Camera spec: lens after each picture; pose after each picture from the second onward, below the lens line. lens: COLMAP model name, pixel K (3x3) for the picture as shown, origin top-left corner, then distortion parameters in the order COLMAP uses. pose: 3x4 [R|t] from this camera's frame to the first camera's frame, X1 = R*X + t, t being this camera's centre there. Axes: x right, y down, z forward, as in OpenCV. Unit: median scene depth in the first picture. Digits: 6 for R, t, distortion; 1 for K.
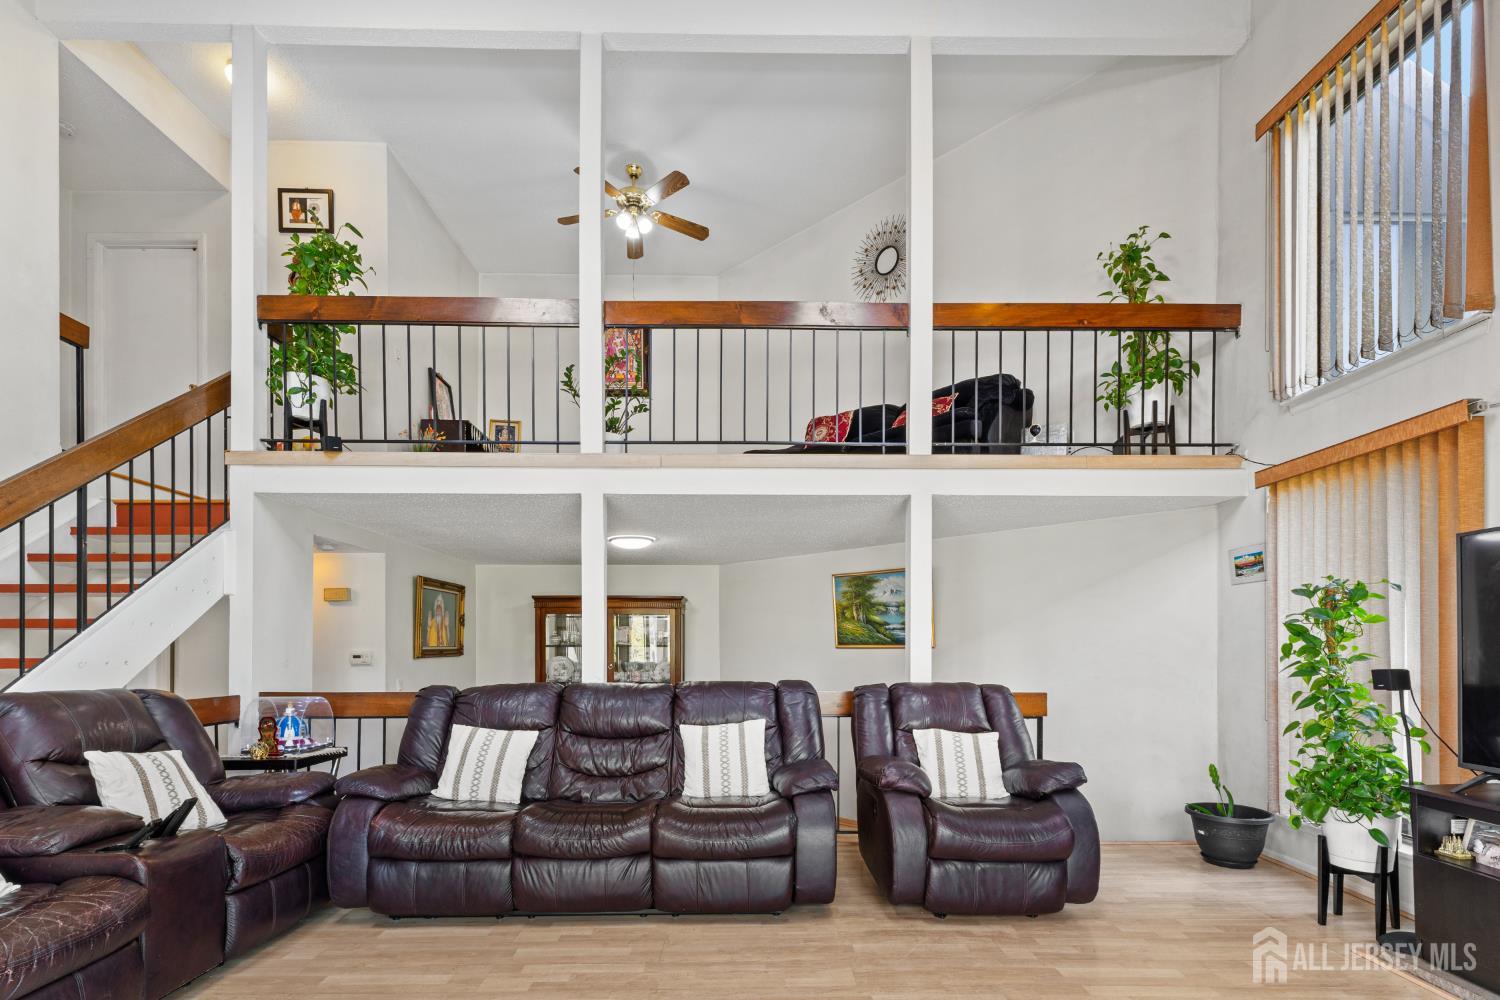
lens RADIAL K [[643.4, 0, 749.0], [0, 643.4, 650.5], [0, 0, 1]] dist [0.006798, -0.000241]
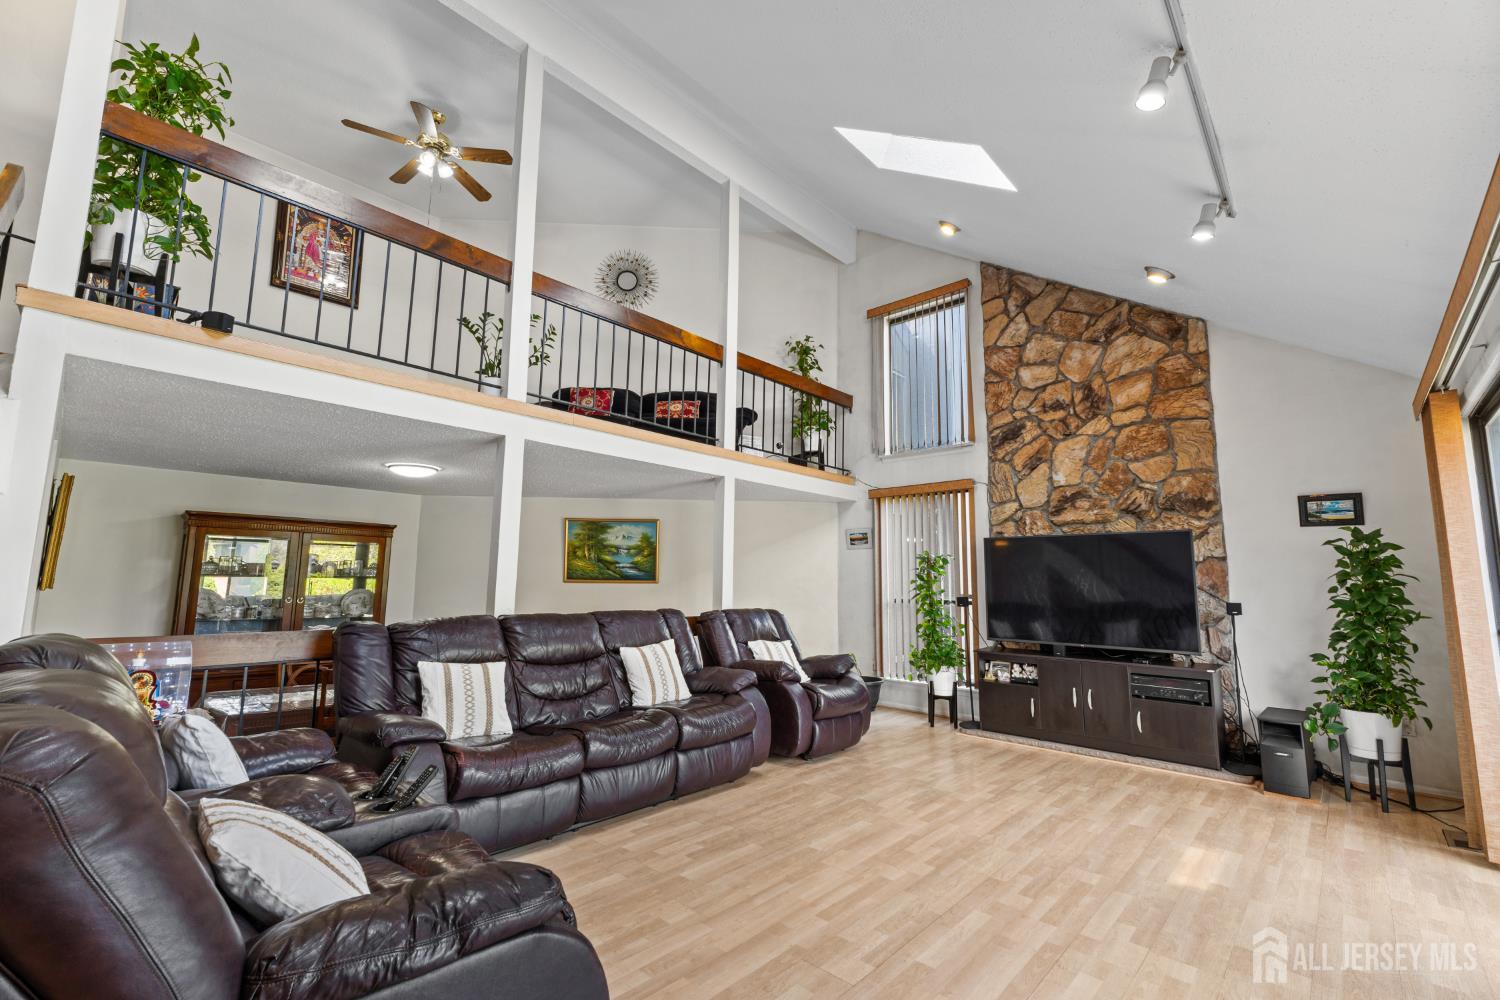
lens RADIAL K [[643.4, 0, 746.8], [0, 643.4, 504.9], [0, 0, 1]] dist [0.006798, -0.000241]
pose [[0.690824, 0.097541, 0.716413, -0.677105], [-0.008385, 0.991872, -0.126960, 0.001240], [-0.722974, 0.081700, 0.686027, -0.004382]]
